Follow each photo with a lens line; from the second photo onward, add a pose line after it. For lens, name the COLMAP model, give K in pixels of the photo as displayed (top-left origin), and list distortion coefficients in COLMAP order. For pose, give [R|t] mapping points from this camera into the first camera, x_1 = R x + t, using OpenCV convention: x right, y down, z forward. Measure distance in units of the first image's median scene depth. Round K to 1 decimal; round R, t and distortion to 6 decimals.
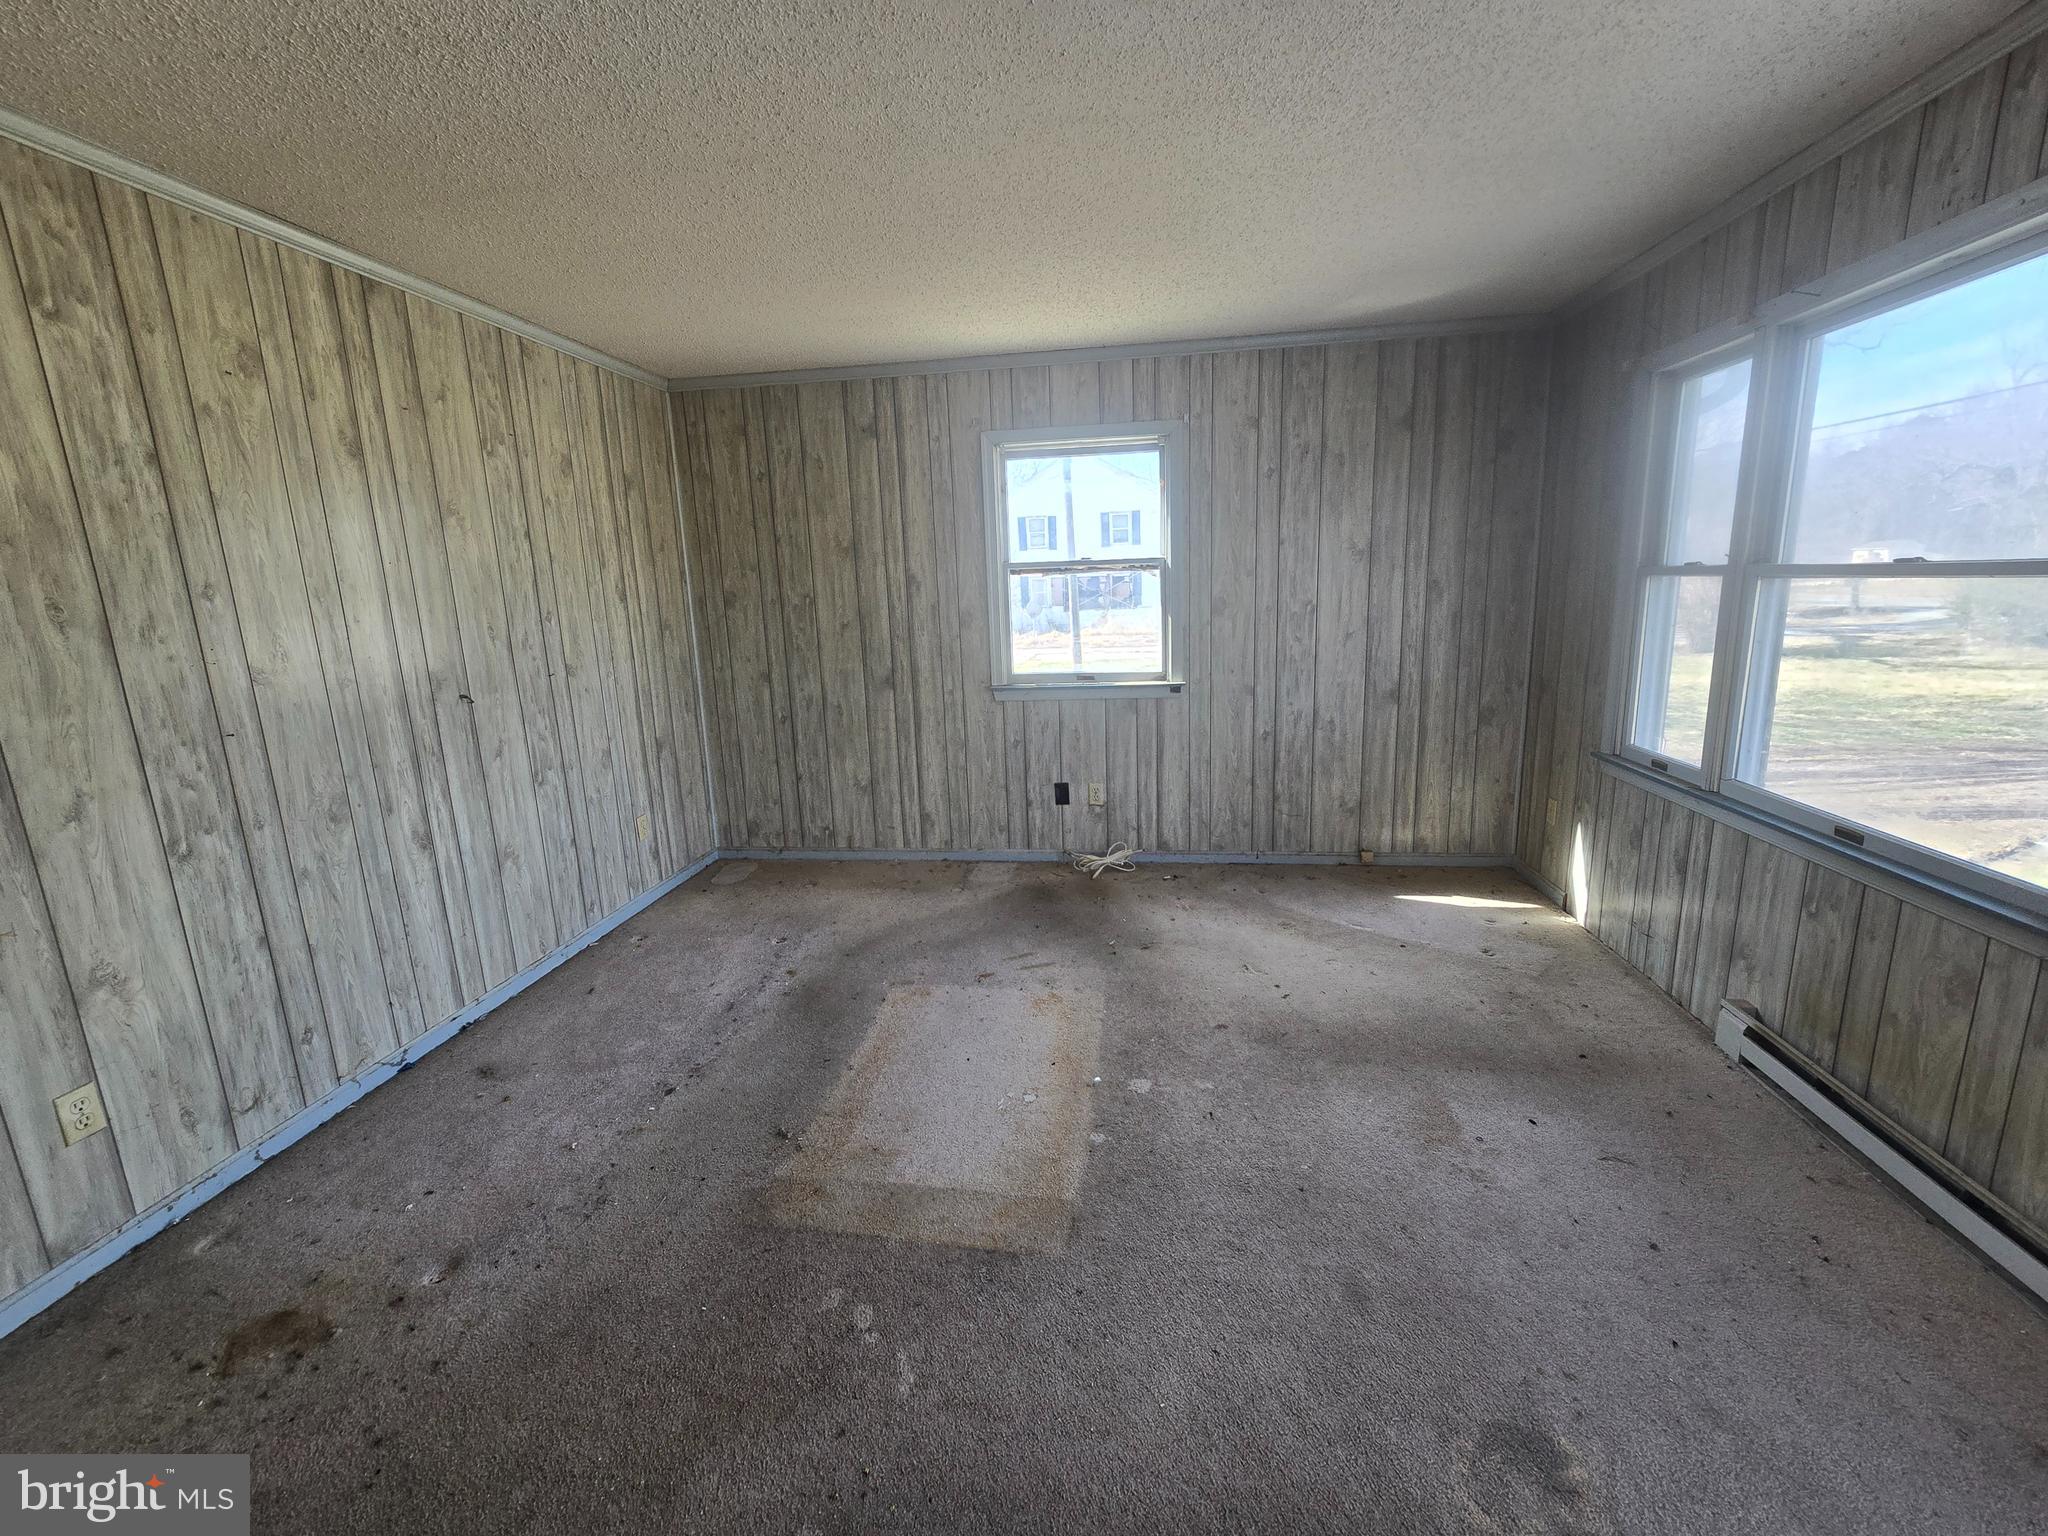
lens RADIAL K [[835.5, 0, 1025.3], [0, 835.5, 744.9], [0, 0, 1]] dist [-0.002540, 0.000897]
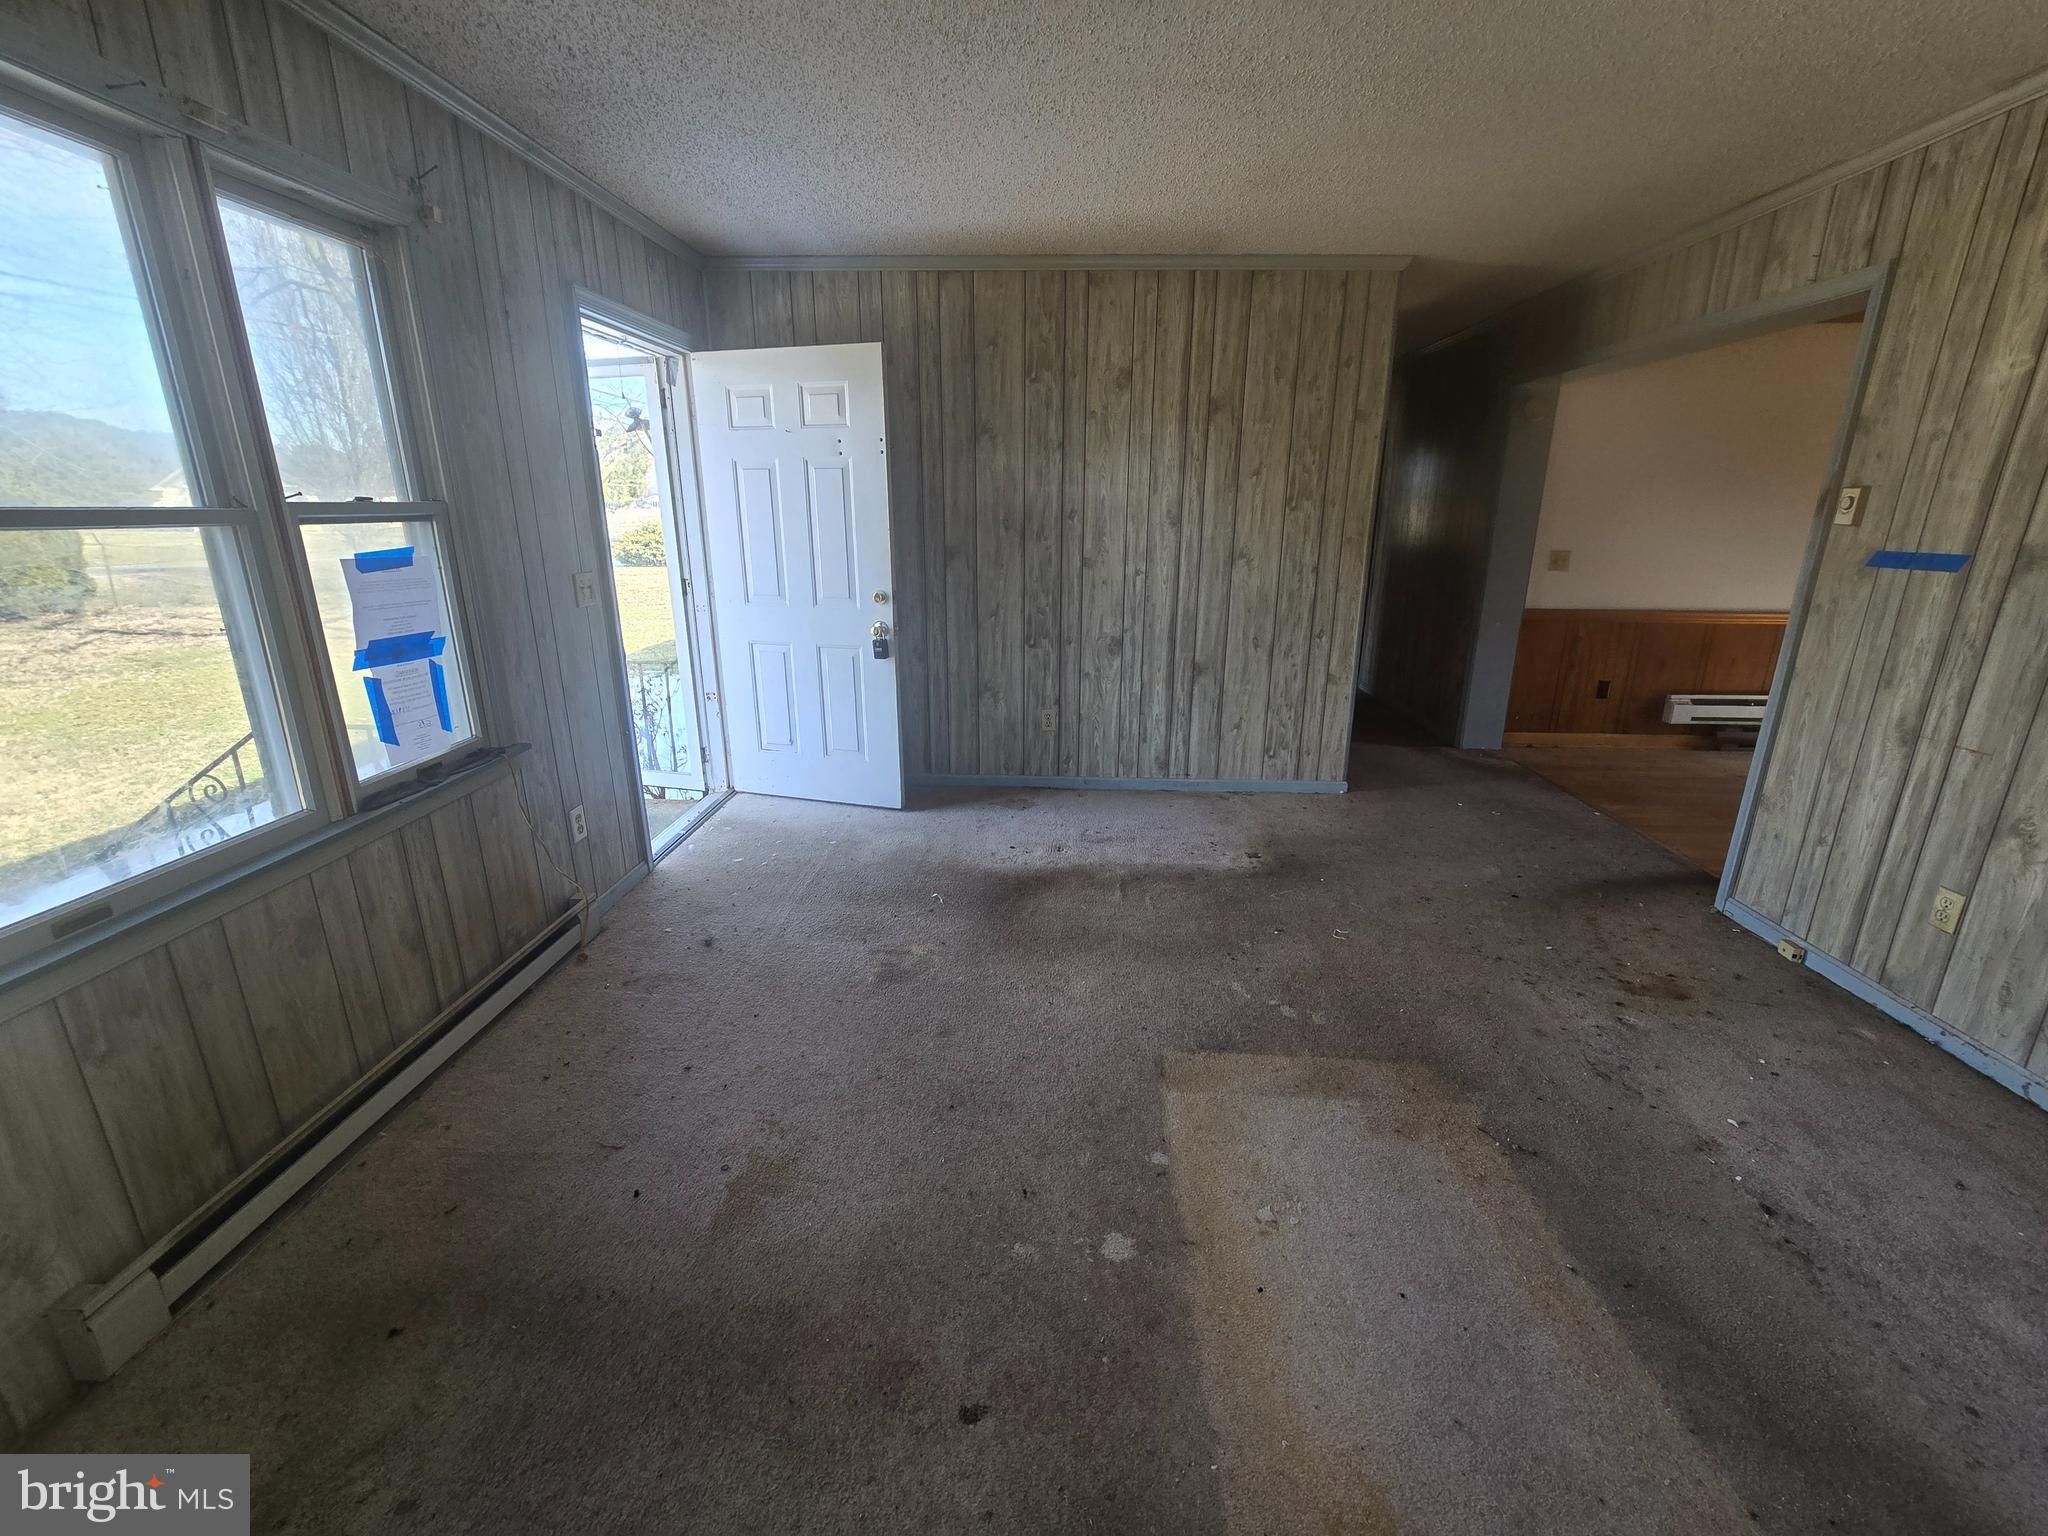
lens RADIAL K [[835.5, 0, 1025.3], [0, 835.5, 744.9], [0, 0, 1]] dist [-0.002540, 0.000897]
pose [[-0.994751, 0.057260, -0.084800, 0.305175], [0.012619, 0.891083, 0.453665, -0.336525], [0.101540, 0.450214, -0.887128, 1.738940]]
